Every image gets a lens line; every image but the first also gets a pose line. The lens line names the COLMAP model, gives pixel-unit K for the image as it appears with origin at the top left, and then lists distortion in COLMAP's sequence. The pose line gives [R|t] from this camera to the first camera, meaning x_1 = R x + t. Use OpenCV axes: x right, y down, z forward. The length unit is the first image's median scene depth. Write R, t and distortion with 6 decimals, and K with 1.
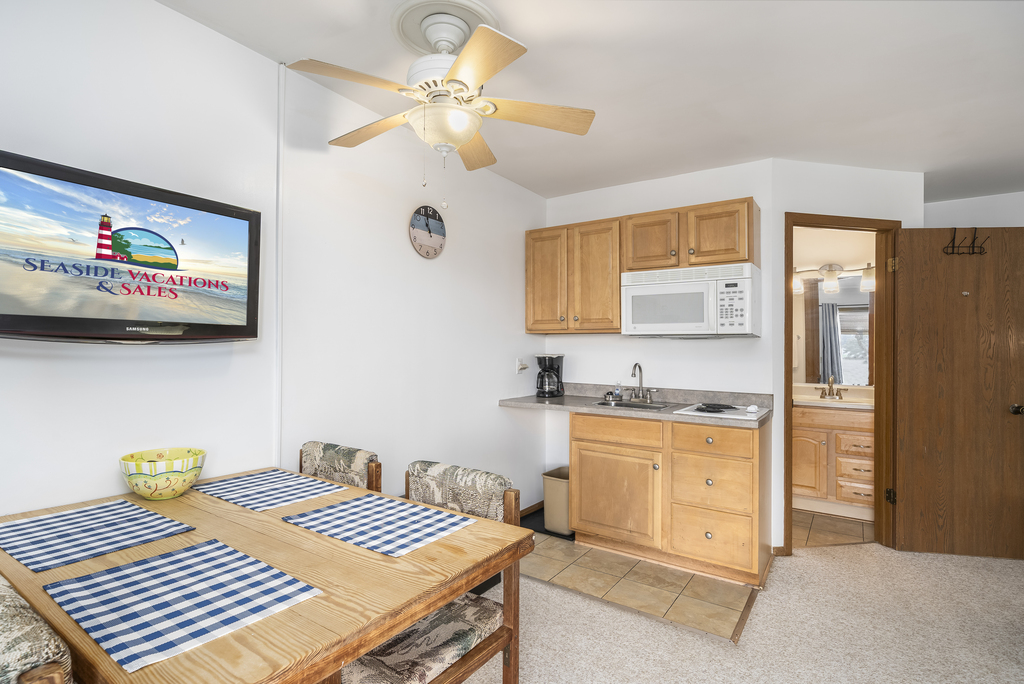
lens RADIAL K [[494.2, 0, 512.0], [0, 494.2, 342.0], [0, 0, 1]] dist [0.005091, -0.000843]
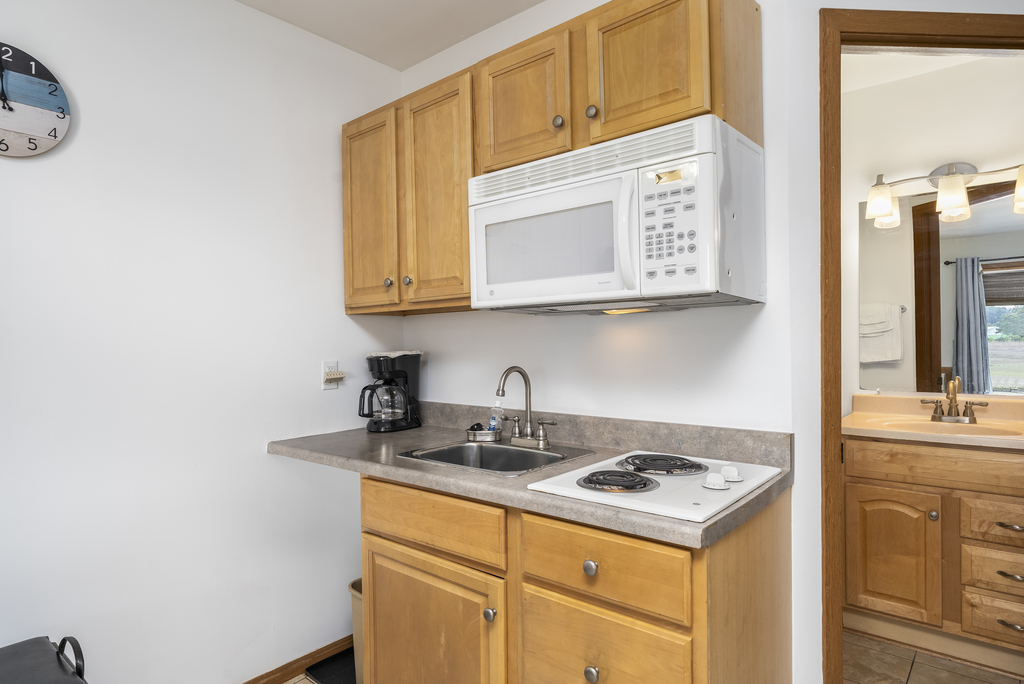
lens RADIAL K [[580.3, 0, 511.1], [0, 580.3, 349.7], [0, 0, 1]] dist [0.001577, 0.000141]
pose [[0.994137, -0.026069, -0.104940, 0.360874], [0.029178, 0.999176, 0.028199, 0.011526], [0.104119, -0.031096, 0.994079, 0.504308]]
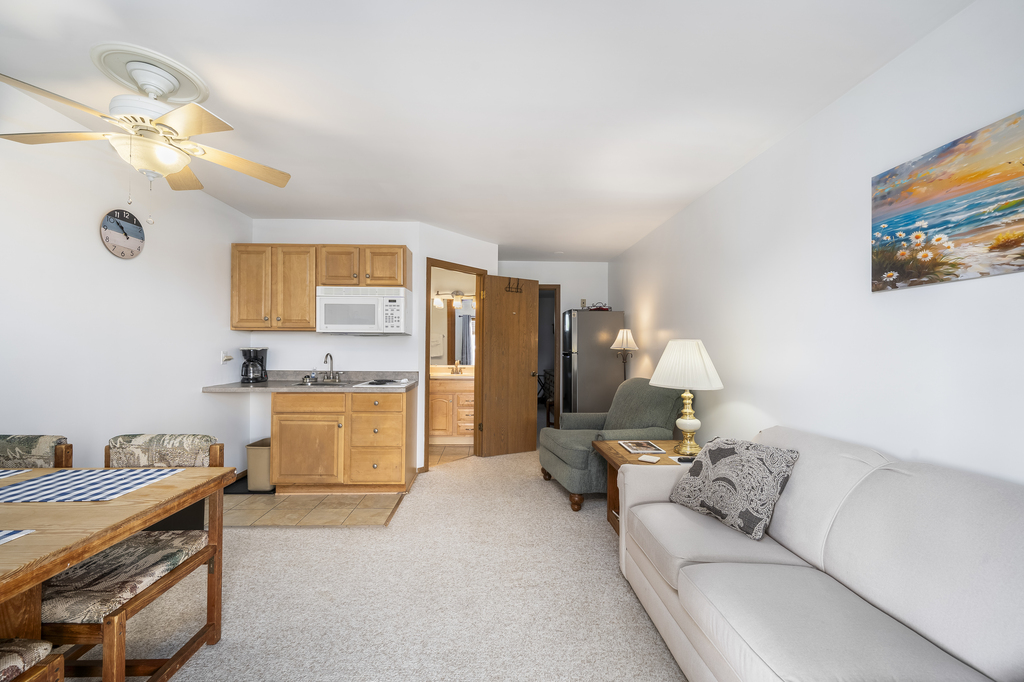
lens RADIAL K [[392.6, 0, 492.8], [0, 392.6, 337.6], [0, 0, 1]] dist [-0.002103, -0.000459]
pose [[0.816172, 0.008559, 0.577745, -0.003566], [-0.005707, 0.999961, -0.006751, 0.005026], [-0.577780, 0.002213, 0.816189, -0.169778]]
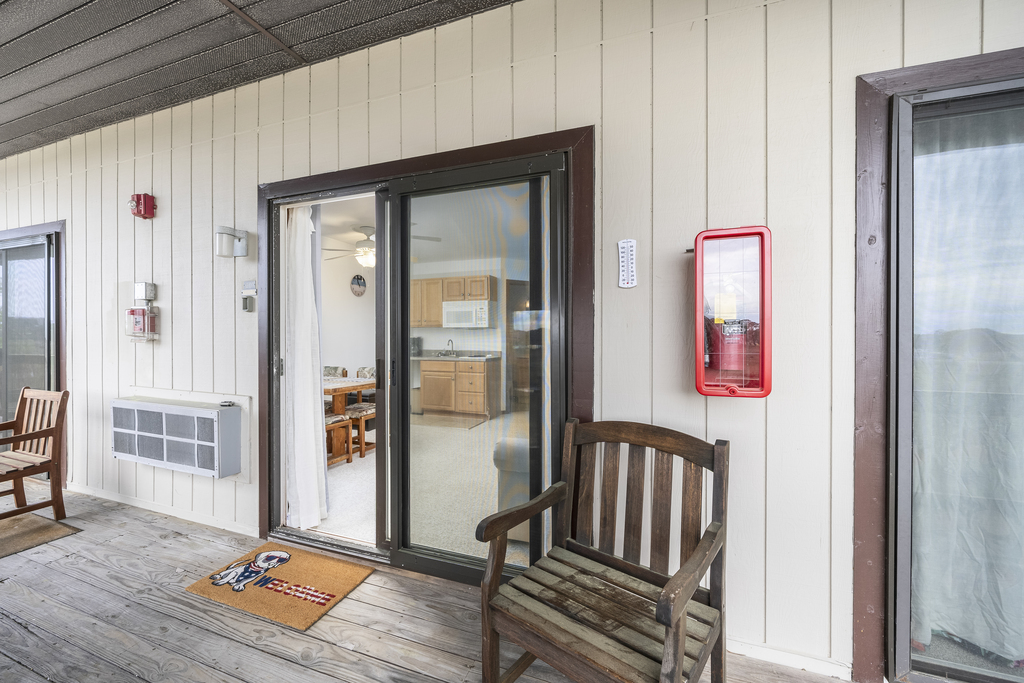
lens RADIAL K [[392.6, 0, 492.8], [0, 392.6, 338.1], [0, 0, 1]] dist [-0.002103, -0.000459]
pose [[0.979249, -0.008319, 0.202491, 0.084354], [0.005354, 0.999870, 0.015183, 0.009500], [-0.202591, -0.013784, 0.979166, -1.041269]]
